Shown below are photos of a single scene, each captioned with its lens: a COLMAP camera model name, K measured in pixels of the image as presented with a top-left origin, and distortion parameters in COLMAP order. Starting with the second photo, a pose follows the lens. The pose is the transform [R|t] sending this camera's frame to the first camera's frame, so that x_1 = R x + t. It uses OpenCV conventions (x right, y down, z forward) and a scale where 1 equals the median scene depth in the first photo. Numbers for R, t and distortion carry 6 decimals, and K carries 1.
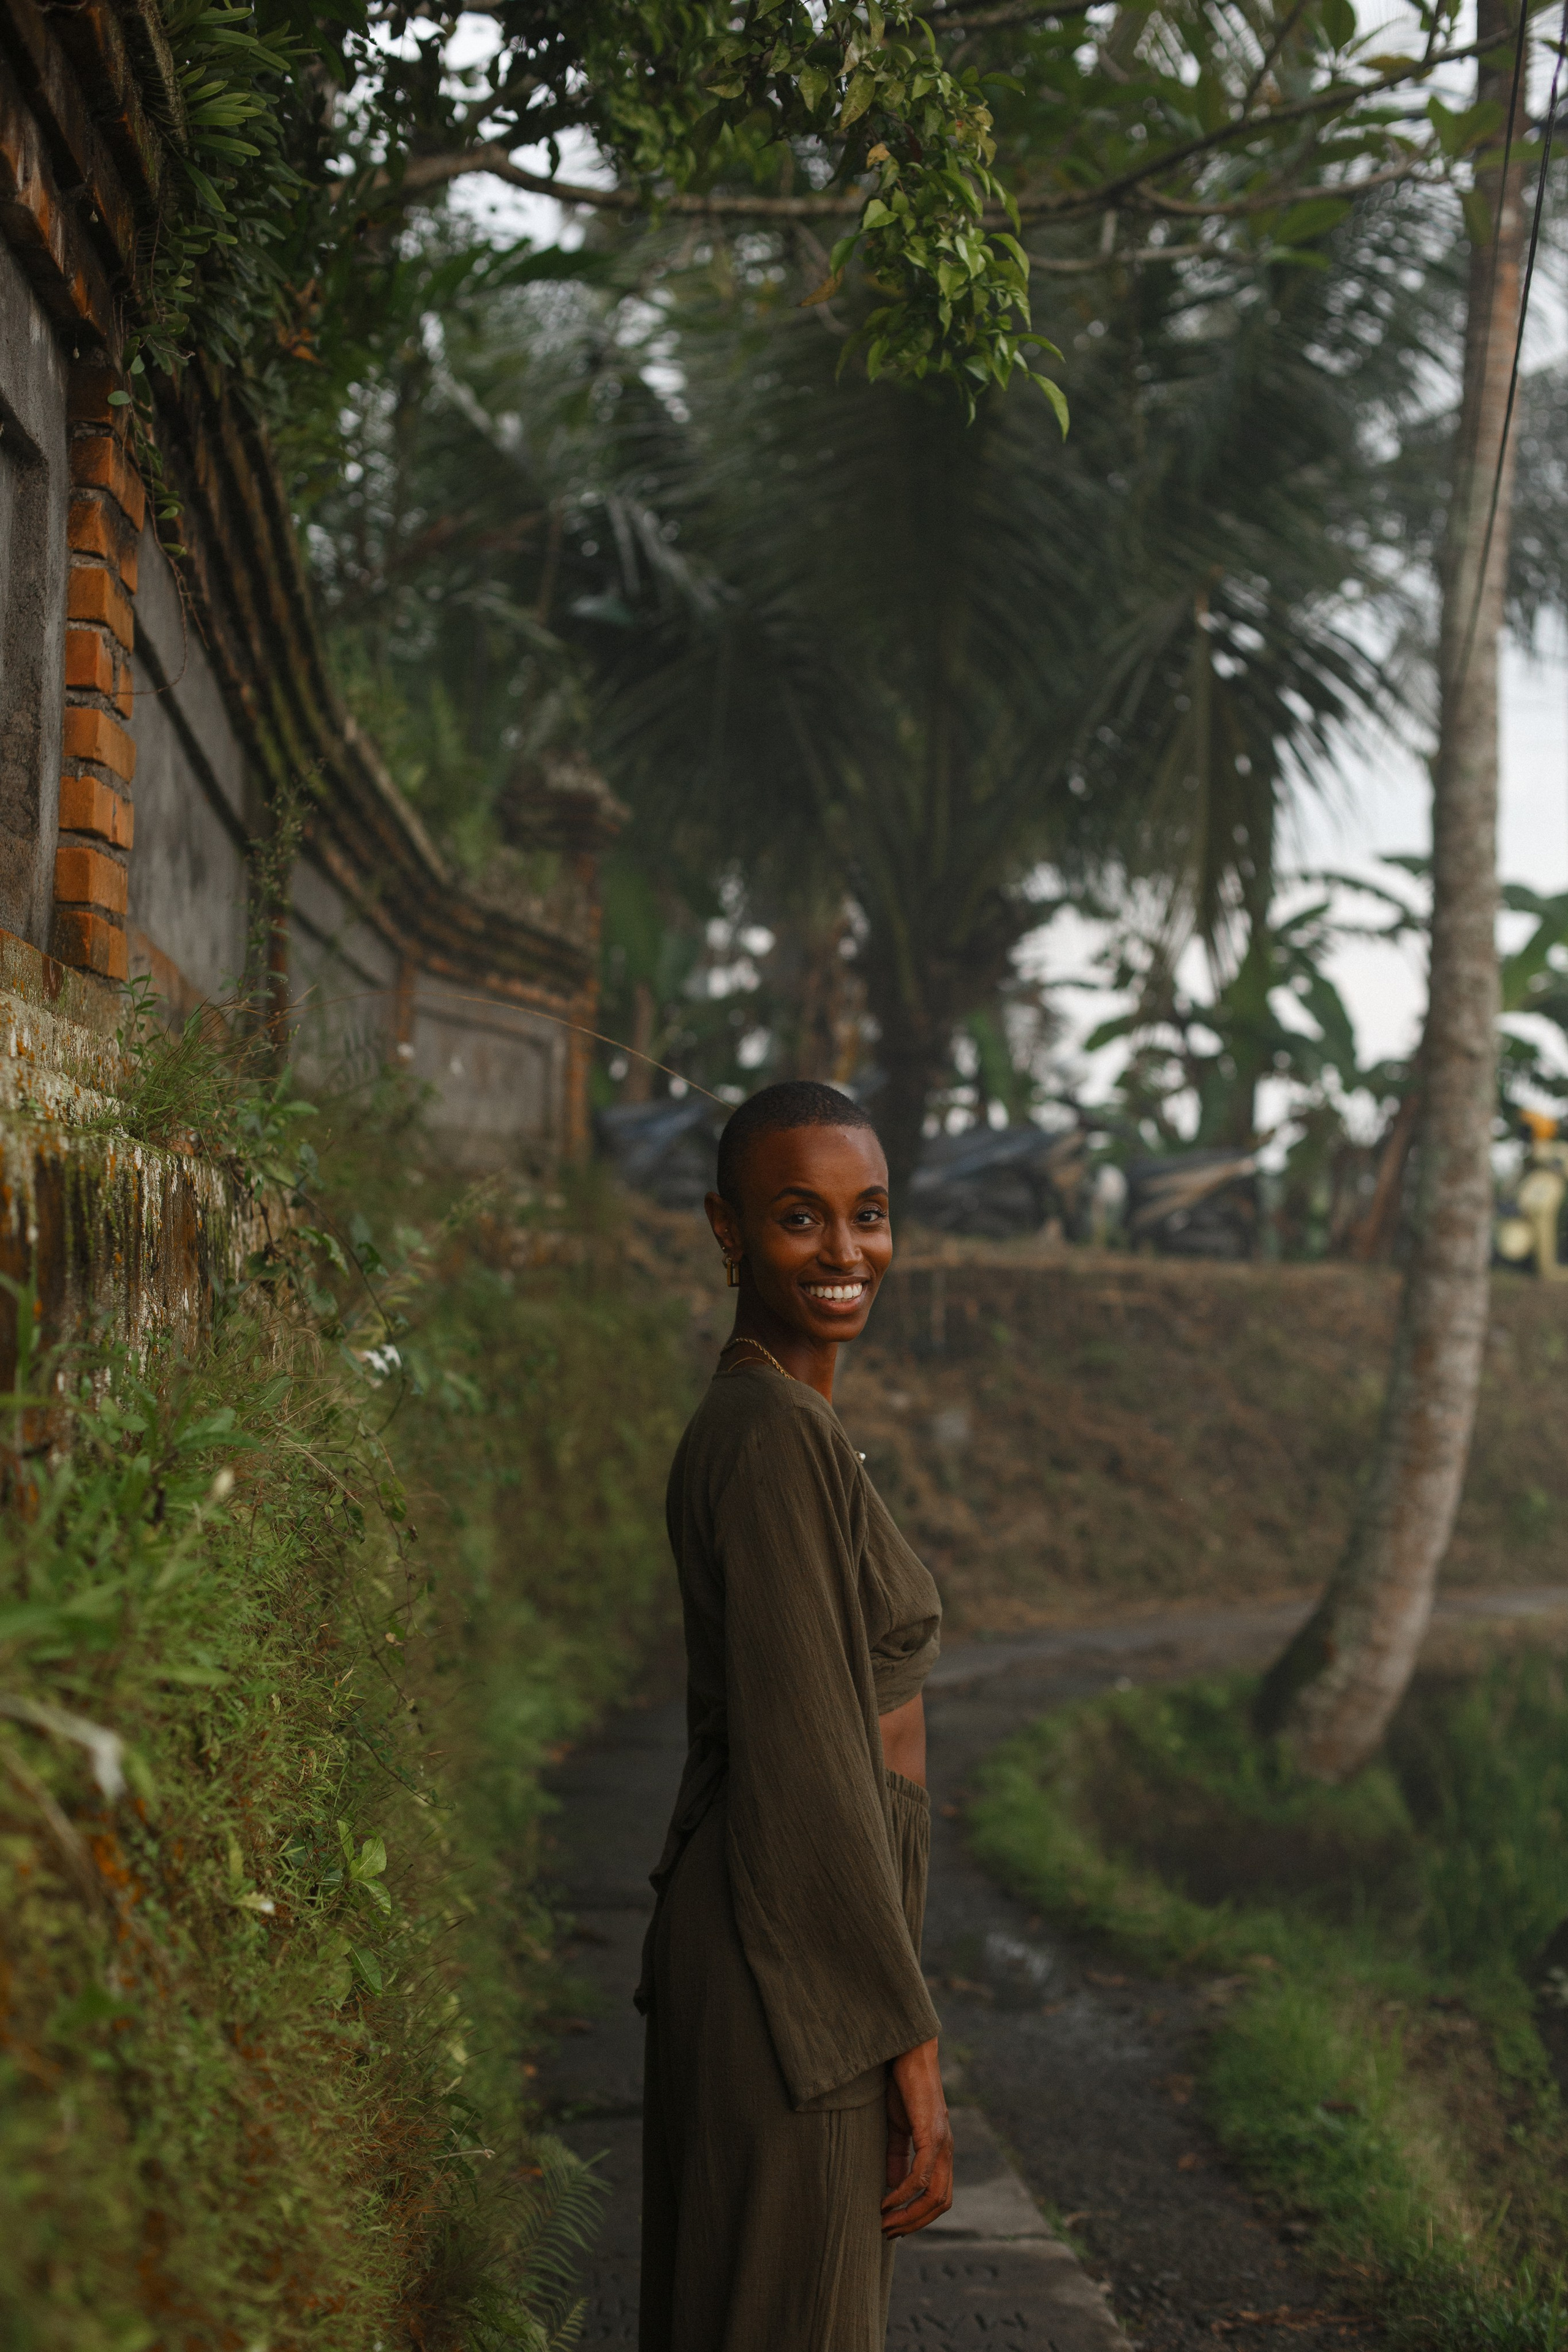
lens RADIAL K [[3374.8, 0, 784.0], [0, 3374.8, 1176.0], [0, 0, 1]] dist [1.259478, 0.001225]
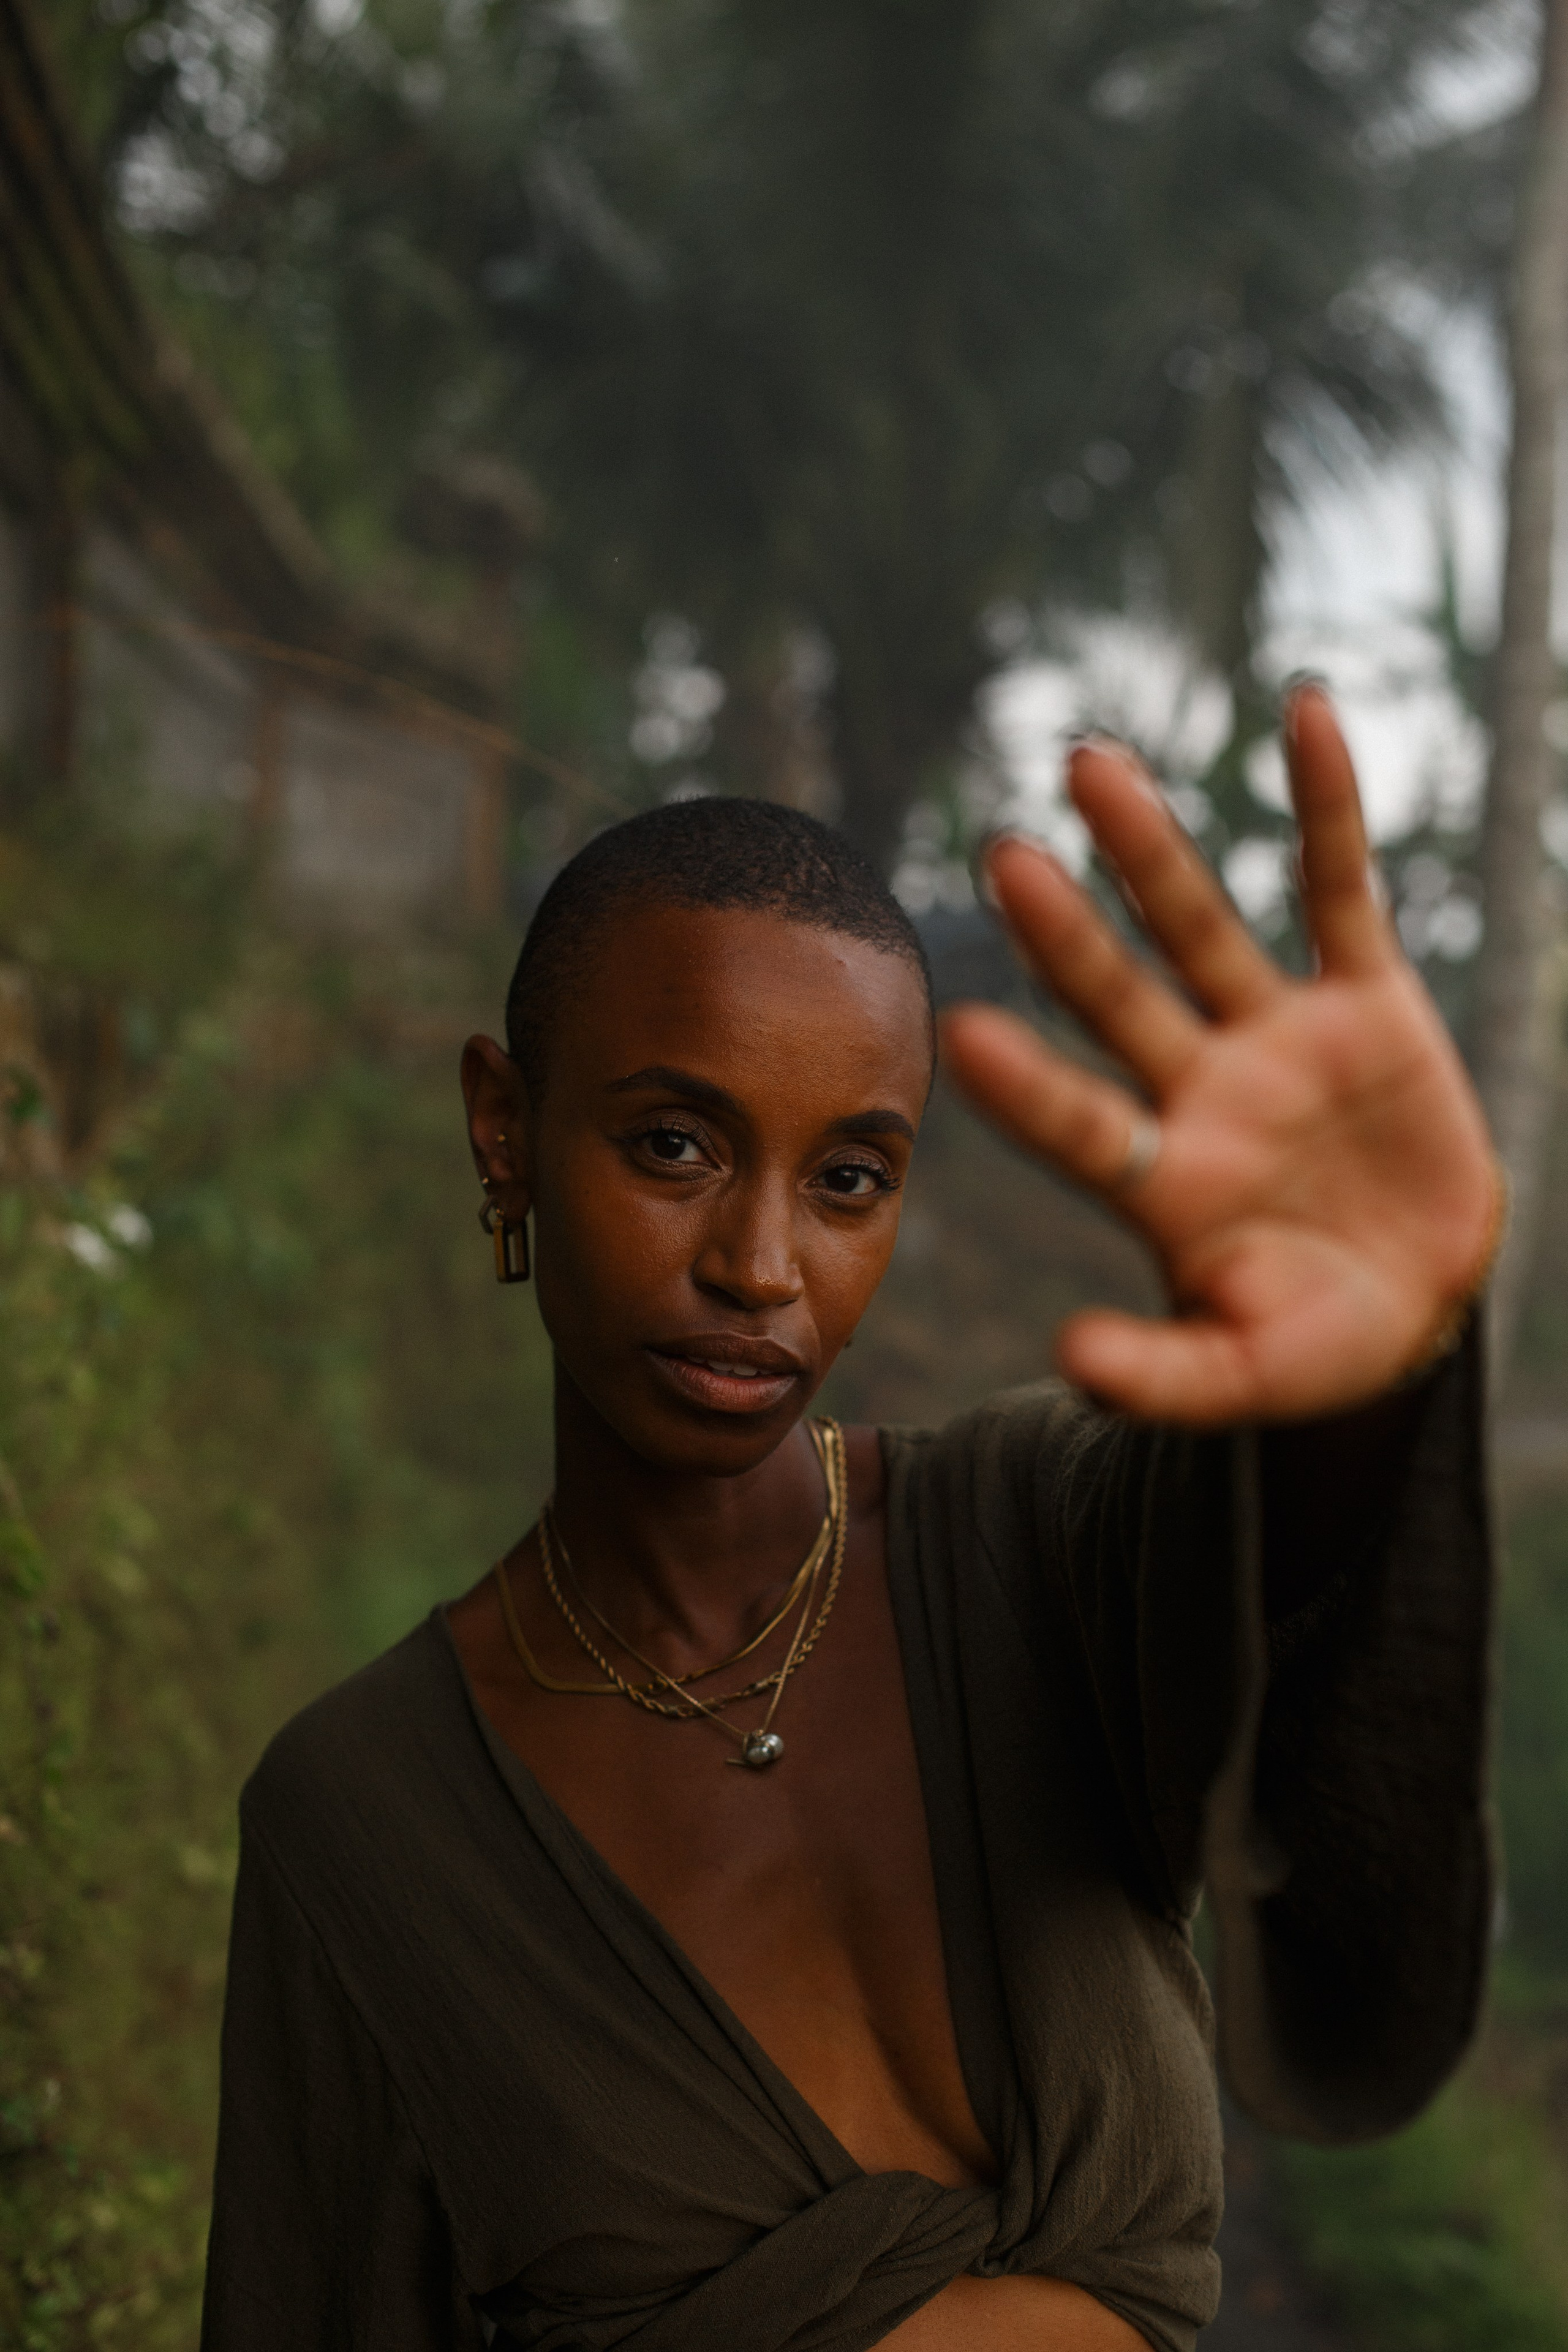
lens RADIAL K [[3374.8, 0, 784.0], [0, 3374.8, 1176.0], [0, 0, 1]] dist [1.259478, 0.001225]
pose [[0.999645, 0.020193, 0.017357, 0.001651], [-0.021285, 0.997643, 0.065241, -0.001020], [-0.015998, -0.065587, 0.997719, 0.100246]]
